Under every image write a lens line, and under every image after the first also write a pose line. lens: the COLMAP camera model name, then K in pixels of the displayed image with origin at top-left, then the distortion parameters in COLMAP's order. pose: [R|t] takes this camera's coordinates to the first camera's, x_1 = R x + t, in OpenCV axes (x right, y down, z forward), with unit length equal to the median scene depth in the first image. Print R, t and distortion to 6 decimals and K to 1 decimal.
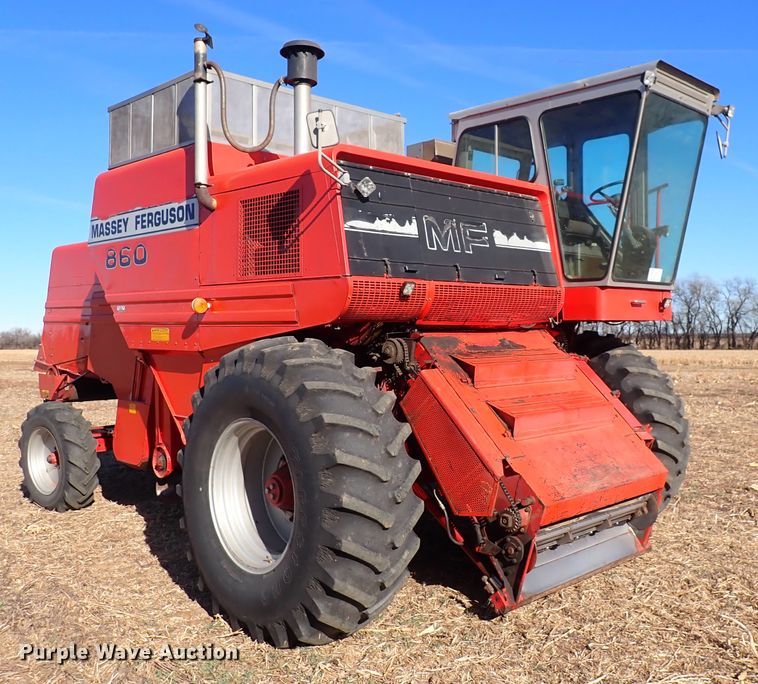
lens RADIAL K [[814.5, 0, 379.4], [0, 814.5, 334.6], [0, 0, 1]] dist [0.012416, 0.000000]
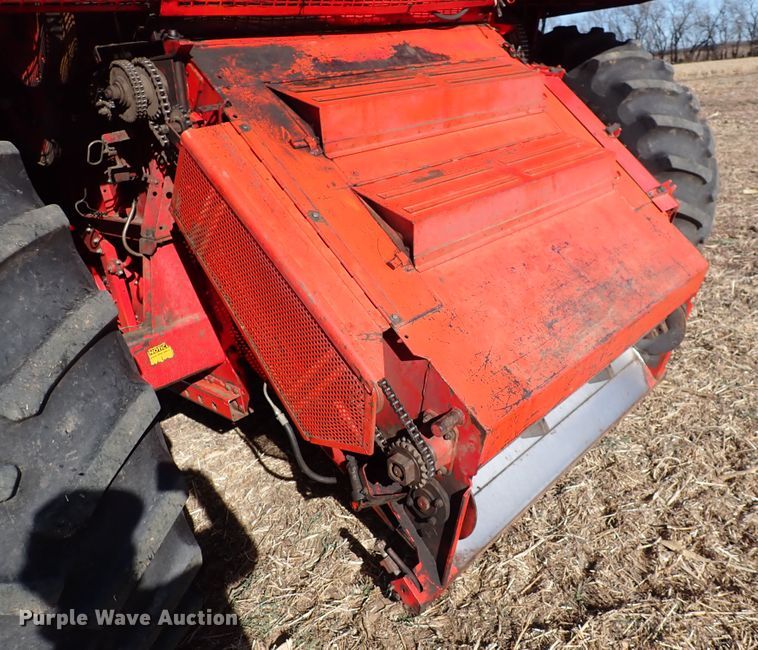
lens RADIAL K [[652.3, 0, 411.5], [0, 652.3, 332.8], [0, 0, 1]] dist [-0.003270, -0.010133]
pose [[0.993502, -0.112045, 0.019999, 0.130252], [0.097333, 0.927484, 0.360970, 0.026445], [-0.058994, -0.356678, 0.932363, 0.560347]]
